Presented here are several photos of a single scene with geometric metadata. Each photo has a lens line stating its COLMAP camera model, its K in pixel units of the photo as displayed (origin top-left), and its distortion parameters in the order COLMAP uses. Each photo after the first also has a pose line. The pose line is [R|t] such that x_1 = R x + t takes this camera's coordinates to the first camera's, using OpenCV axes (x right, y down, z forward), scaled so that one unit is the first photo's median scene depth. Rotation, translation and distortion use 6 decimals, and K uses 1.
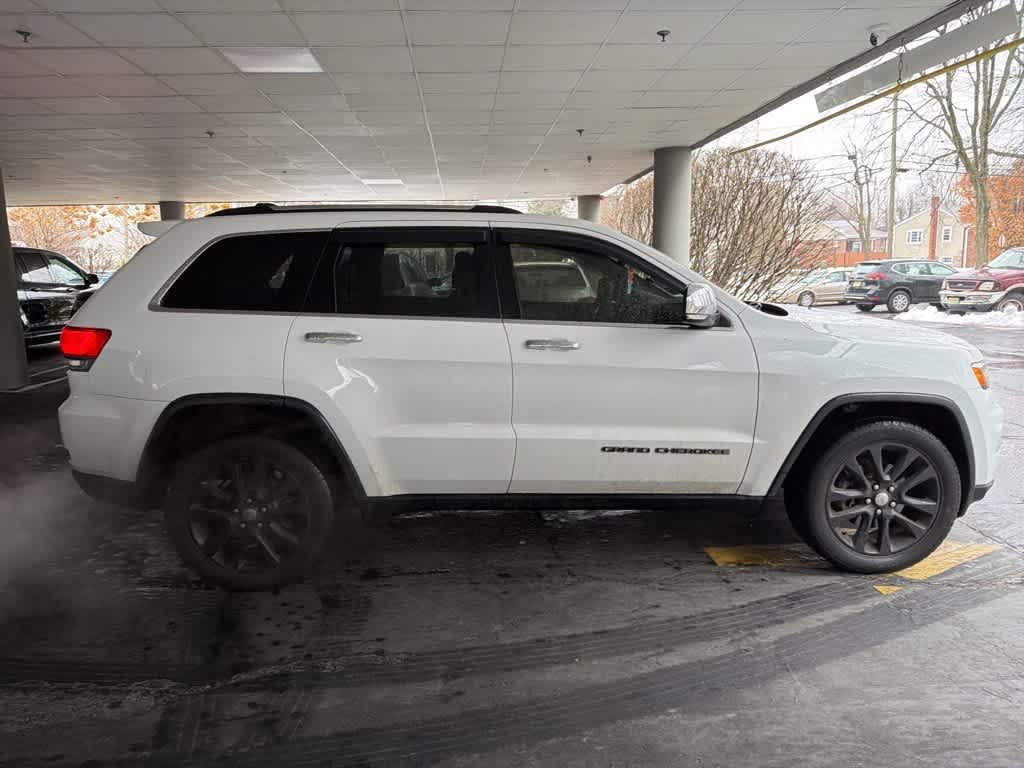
lens RADIAL K [[718.8, 0, 507.8], [0, 718.8, 378.2], [0, 0, 1]] dist [0.038143, -0.052232]
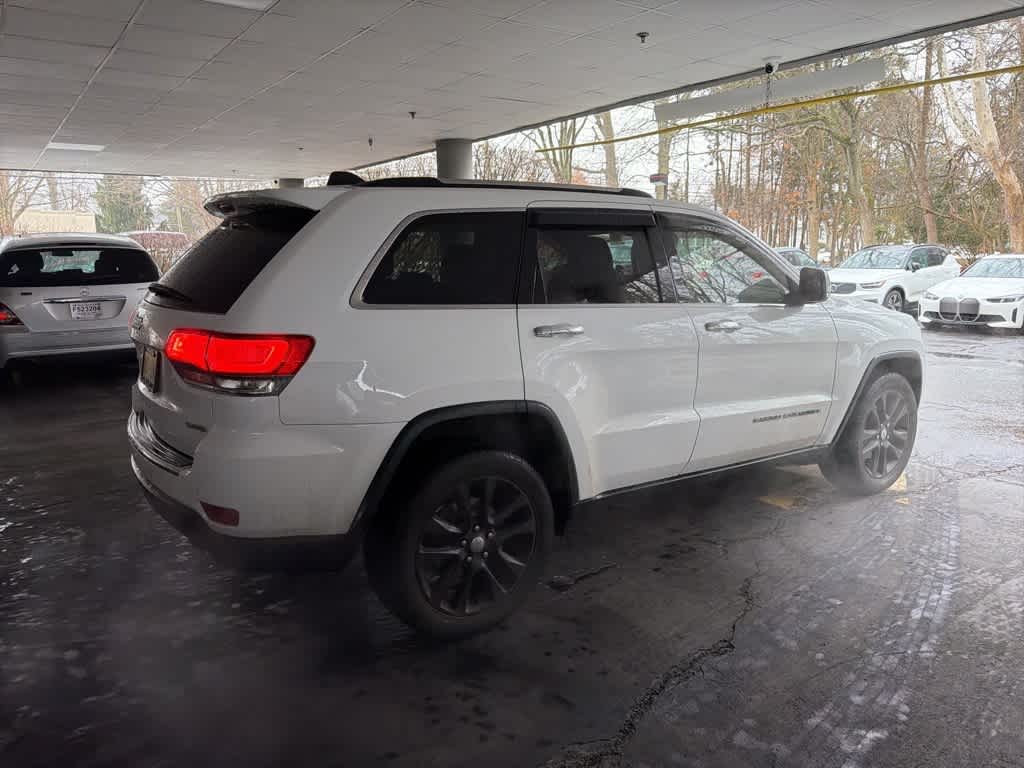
lens RADIAL K [[718.8, 0, 505.8], [0, 718.8, 388.3], [0, 0, 1]] dist [0.038143, -0.052232]
pose [[0.846743, -0.092453, 0.523907, -0.750377], [0.079376, 0.995716, 0.047423, -0.030875], [-0.526047, 0.001430, 0.850455, 0.261092]]
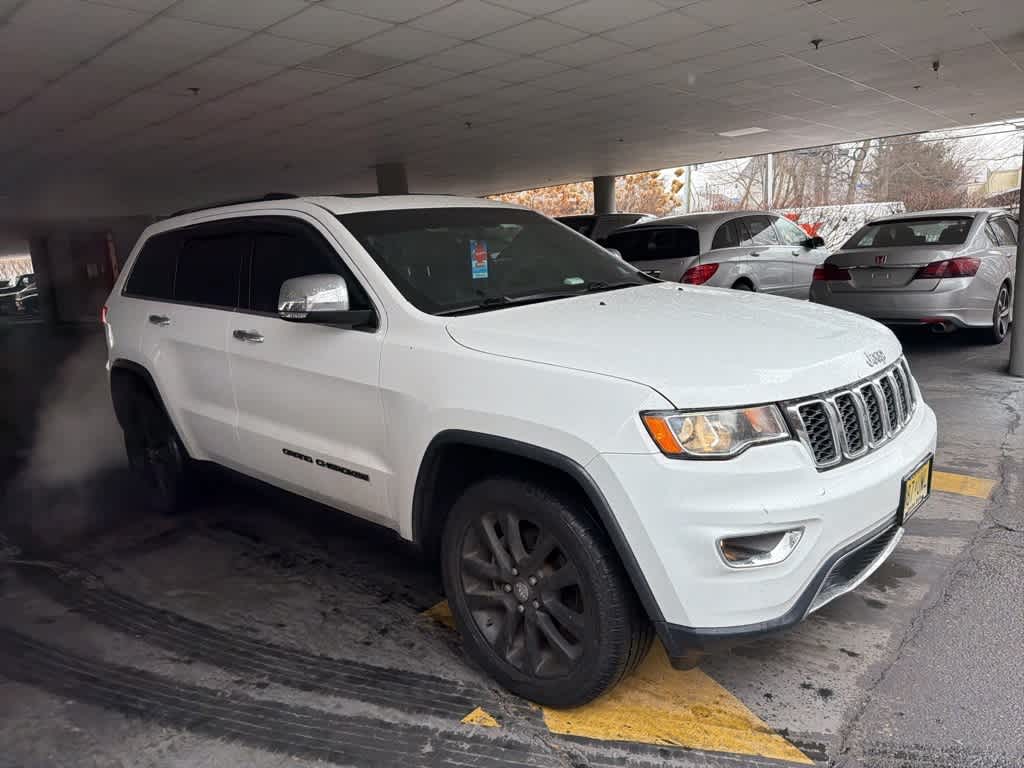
lens RADIAL K [[718.8, 0, 501.7], [0, 718.8, 385.2], [0, 0, 1]] dist [0.038143, -0.052232]
pose [[0.698090, 0.103060, -0.708554, 0.988510], [-0.056847, 0.994441, 0.088635, -0.085546], [0.713750, -0.021596, 0.700068, 0.536566]]
